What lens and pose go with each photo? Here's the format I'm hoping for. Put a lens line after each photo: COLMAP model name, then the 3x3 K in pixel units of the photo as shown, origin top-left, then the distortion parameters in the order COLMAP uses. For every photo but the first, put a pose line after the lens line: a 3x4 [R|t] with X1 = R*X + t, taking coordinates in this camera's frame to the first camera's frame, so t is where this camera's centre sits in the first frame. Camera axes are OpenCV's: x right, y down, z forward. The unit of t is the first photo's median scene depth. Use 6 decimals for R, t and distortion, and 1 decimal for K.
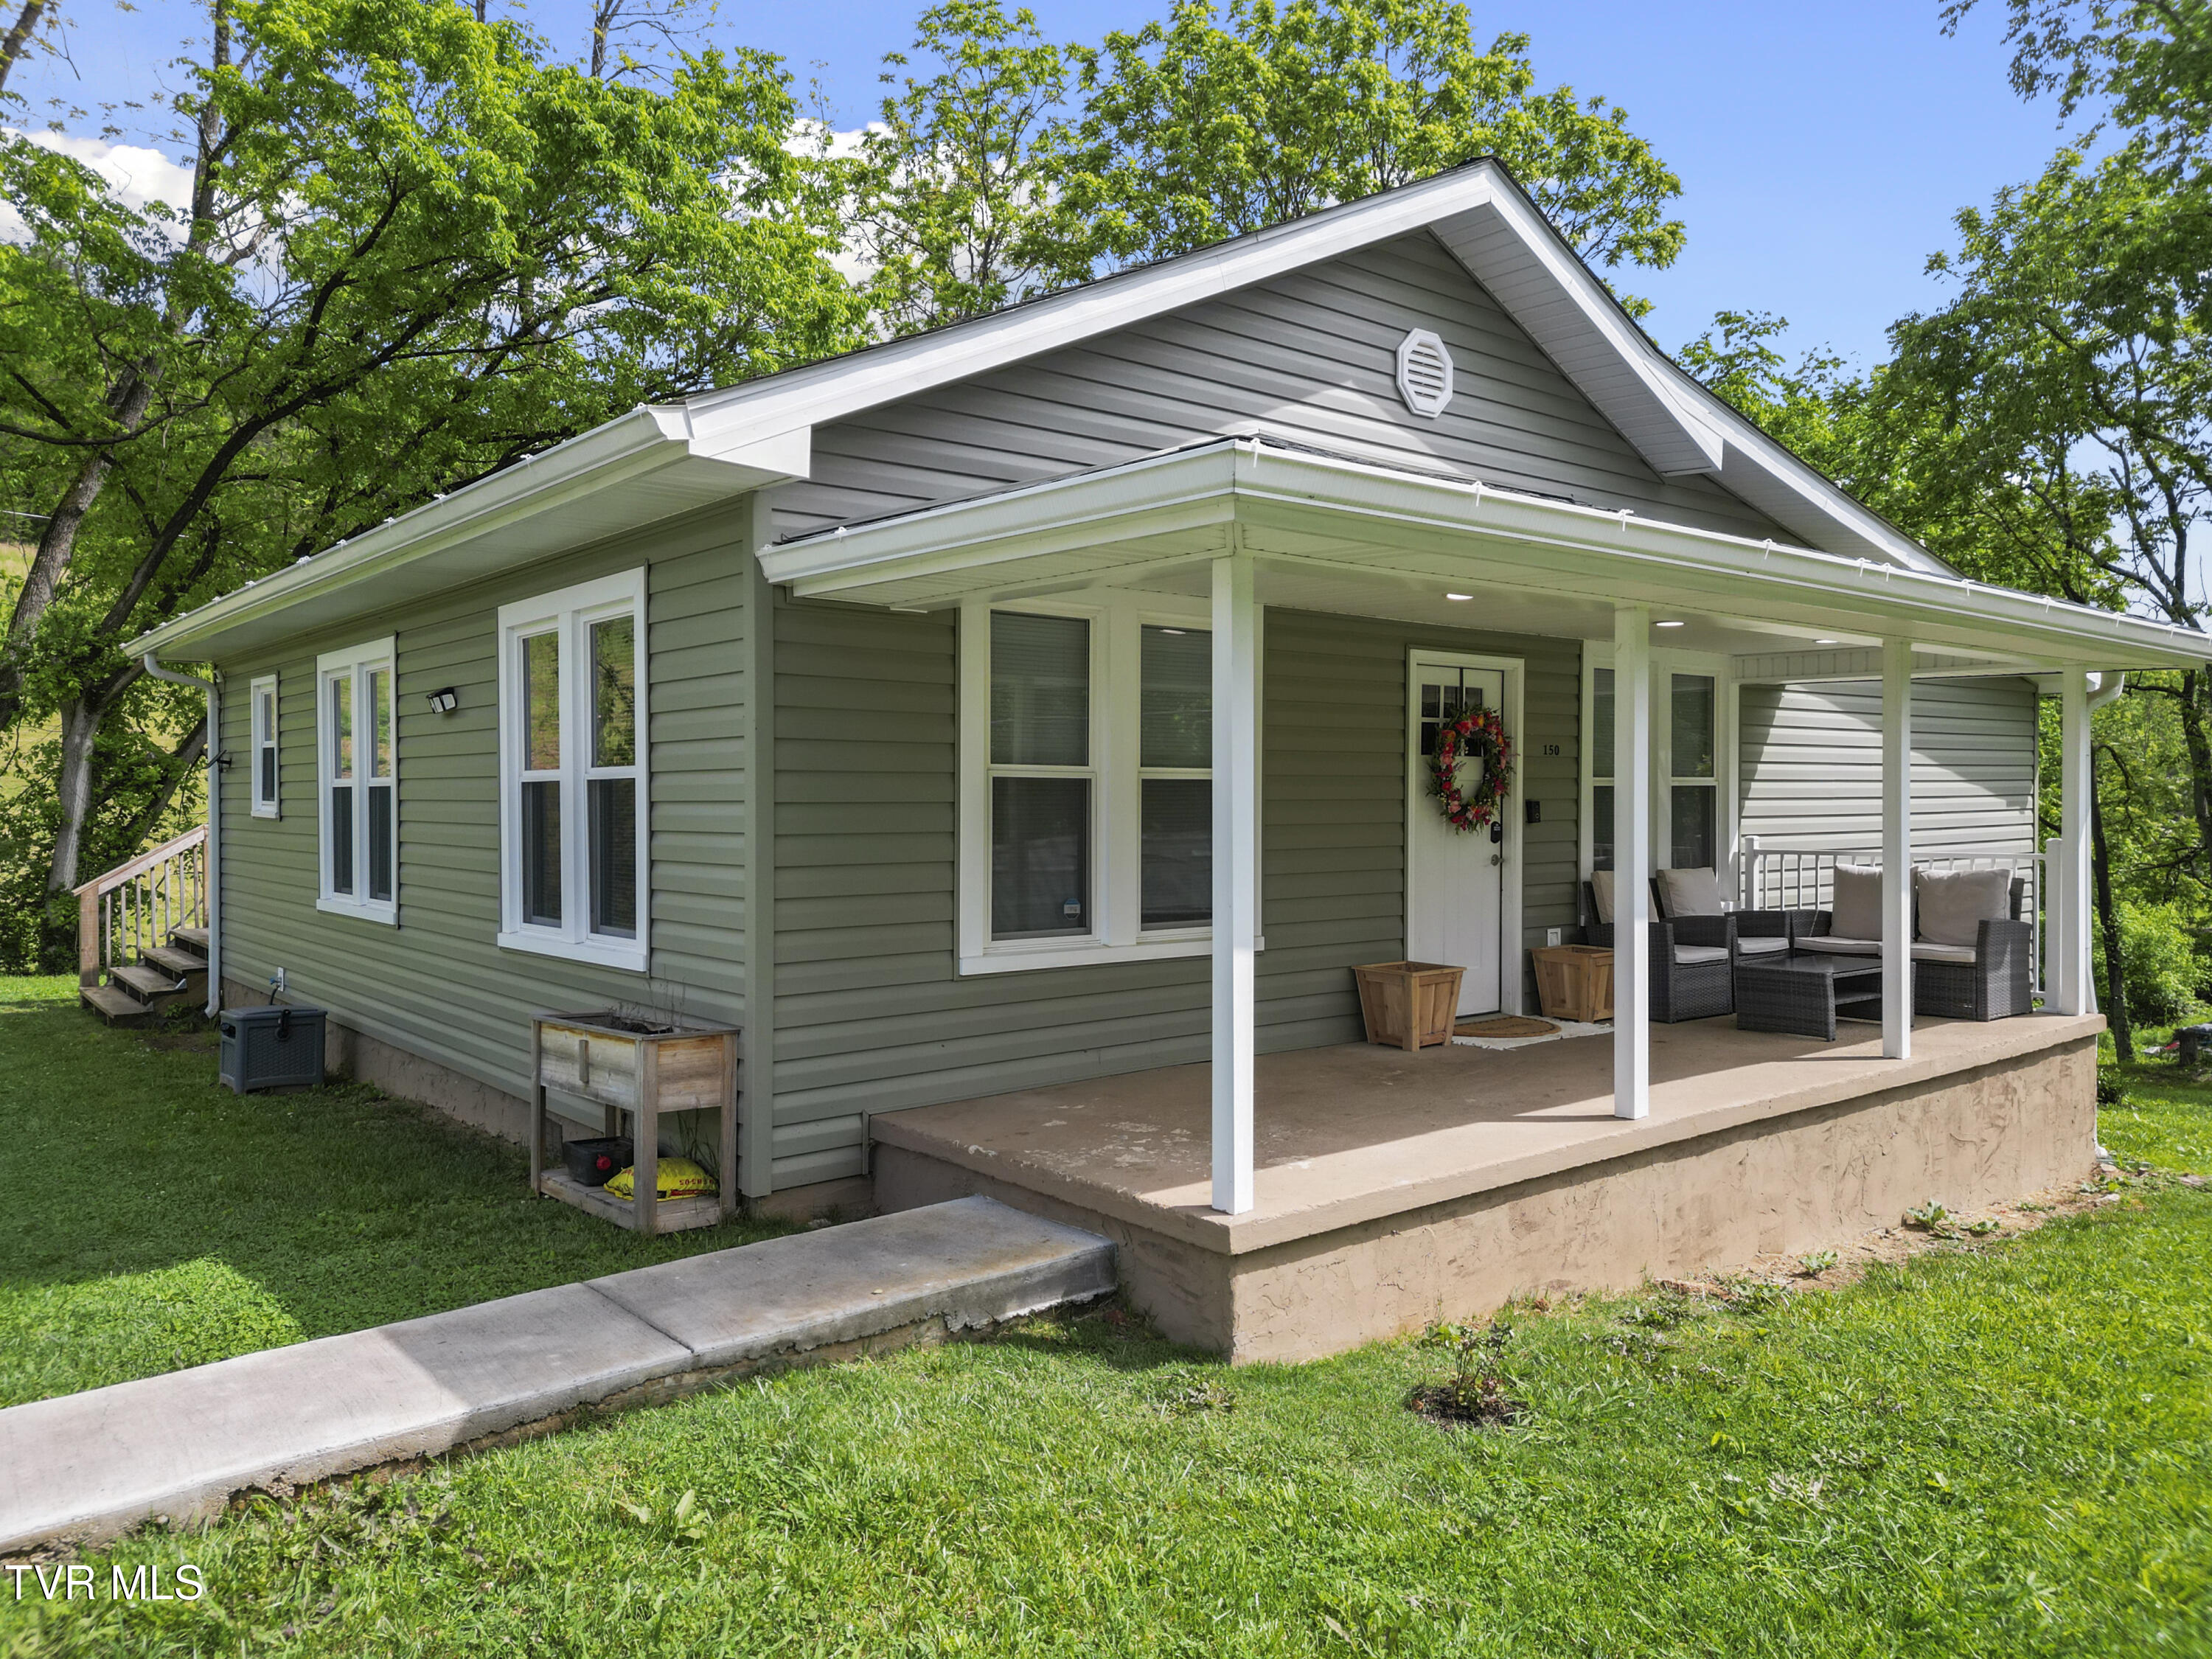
lens RADIAL K [[1556.3, 0, 1105.8], [0, 1556.3, 823.0], [0, 0, 1]] dist [0.086525, -0.091415]
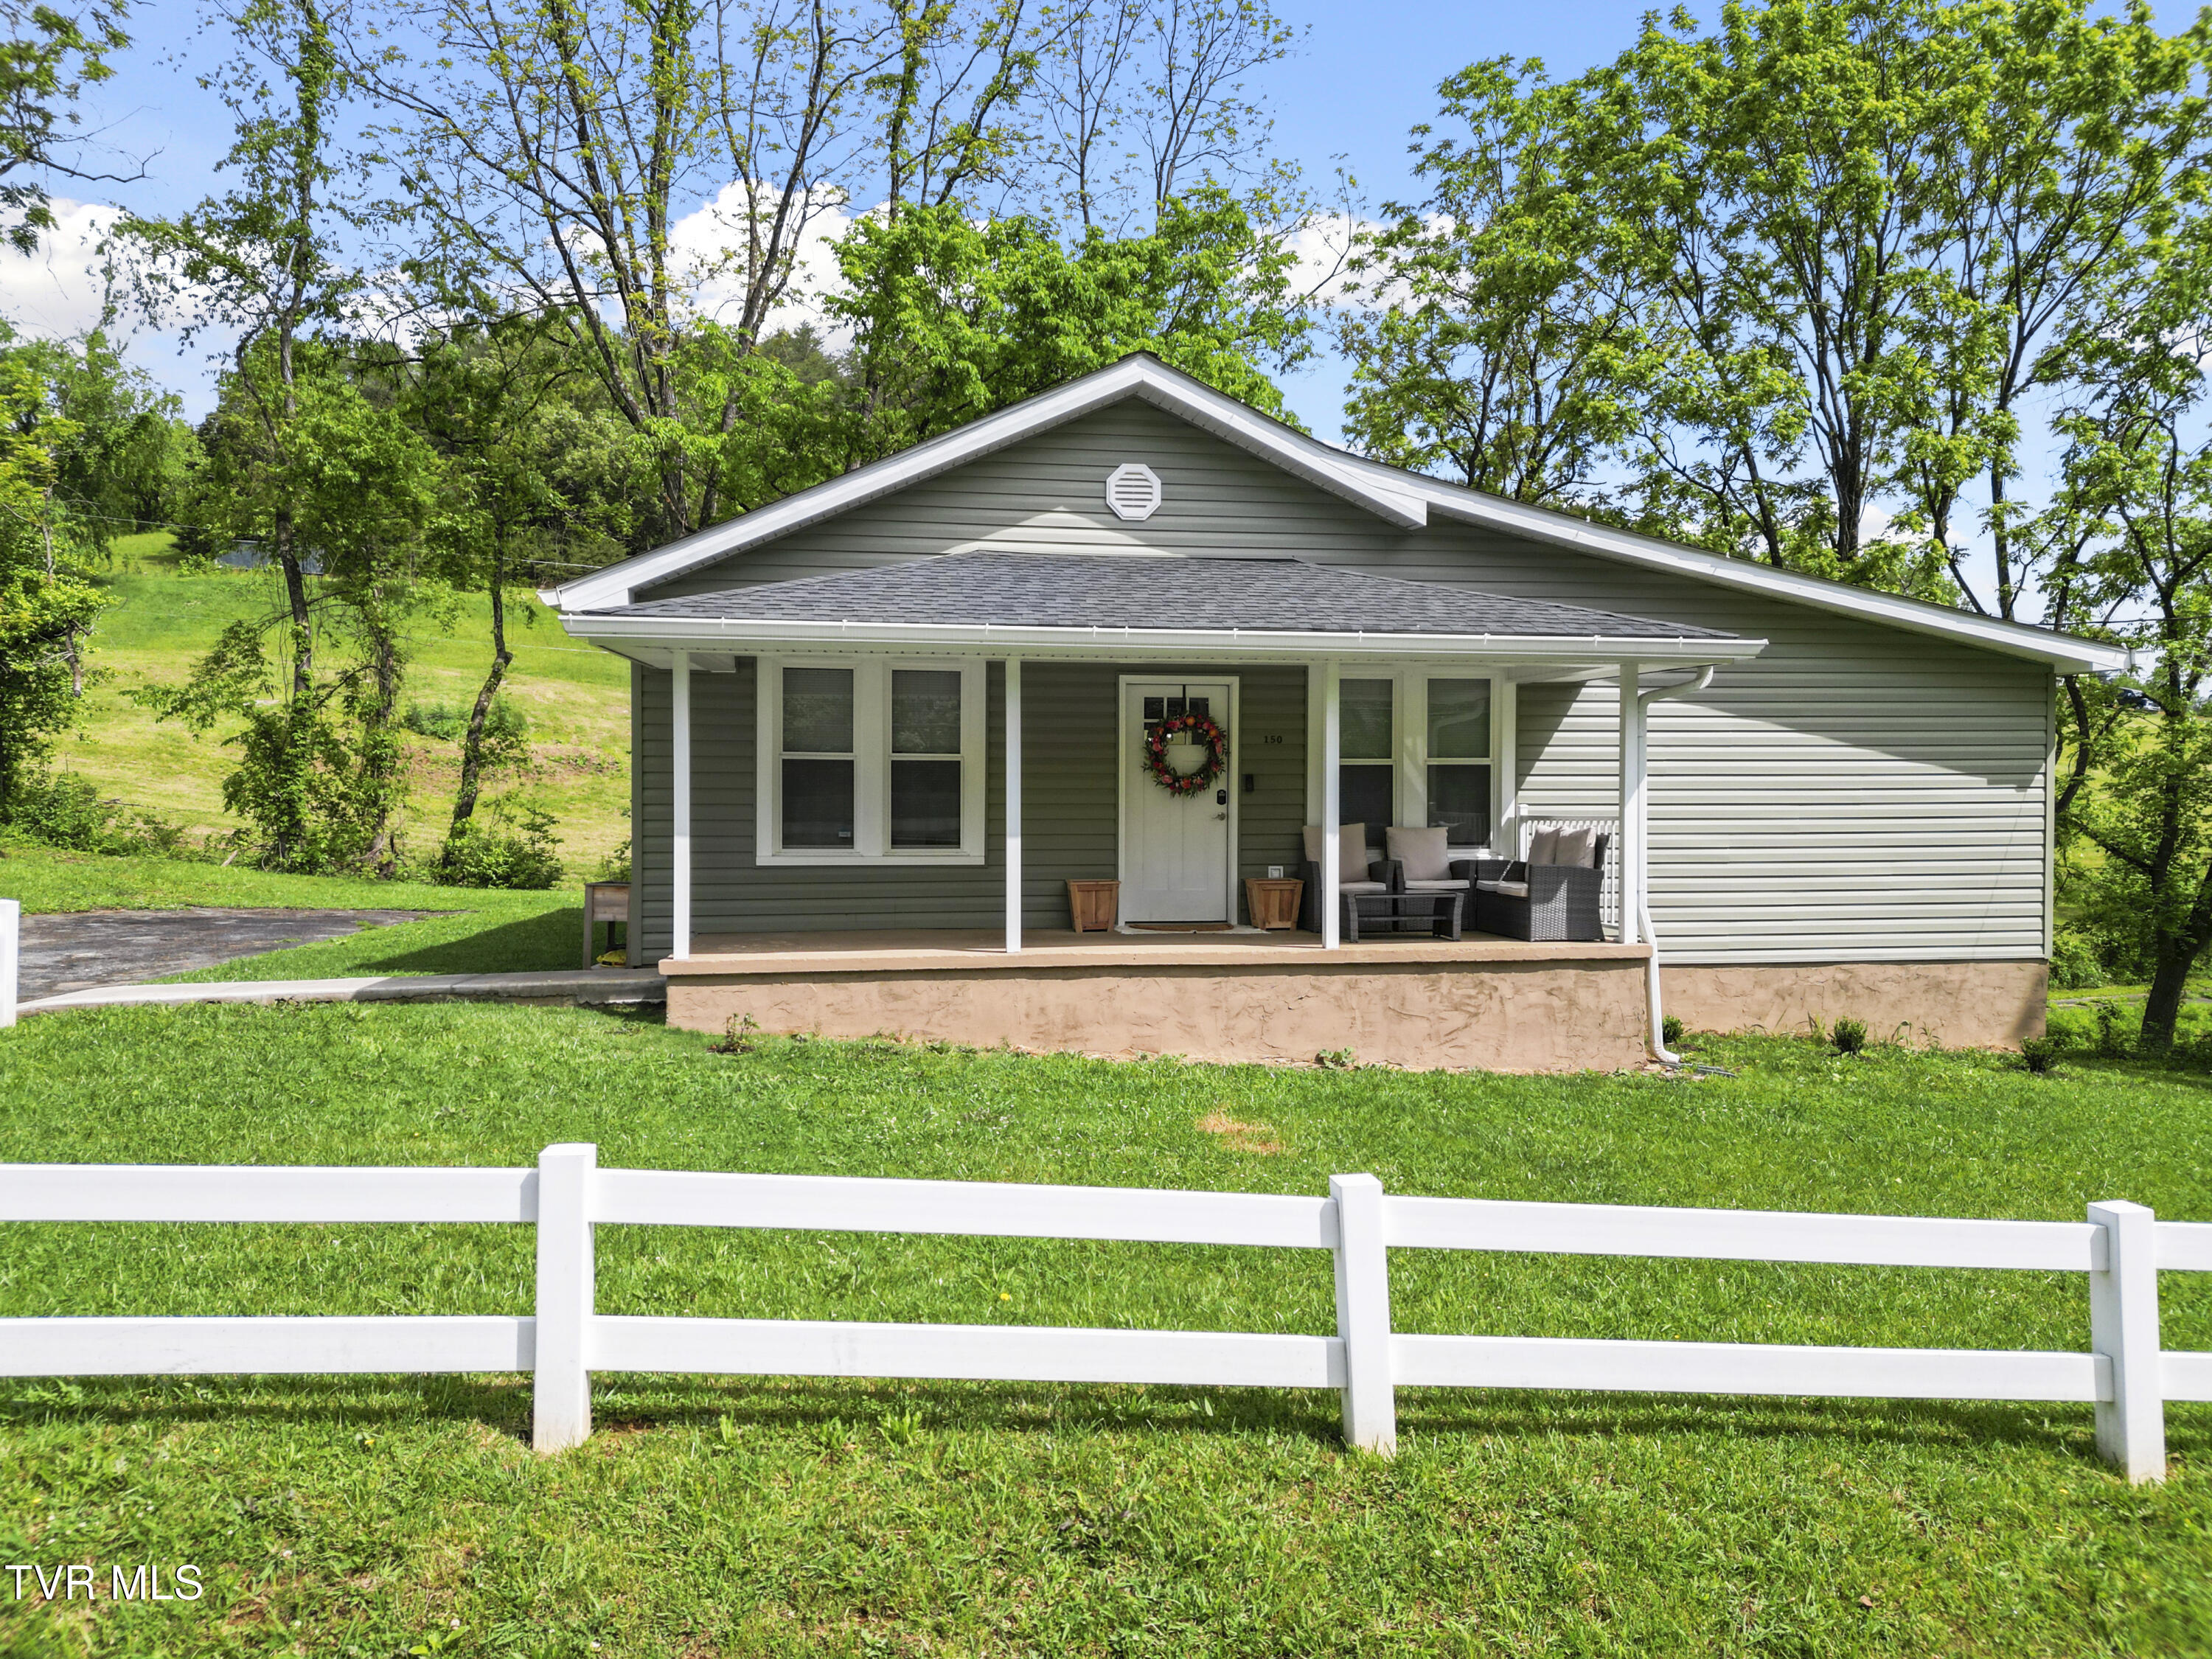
lens RADIAL K [[1537.3, 0, 1079.0], [0, 1537.3, 828.6], [0, 0, 1]] dist [0.093353, -0.087432]
pose [[0.852927, 0.014676, -0.521823, 0.876719], [-0.011933, 0.999892, 0.008618, 0.024199], [0.521893, -0.001124, 0.853010, -0.276399]]
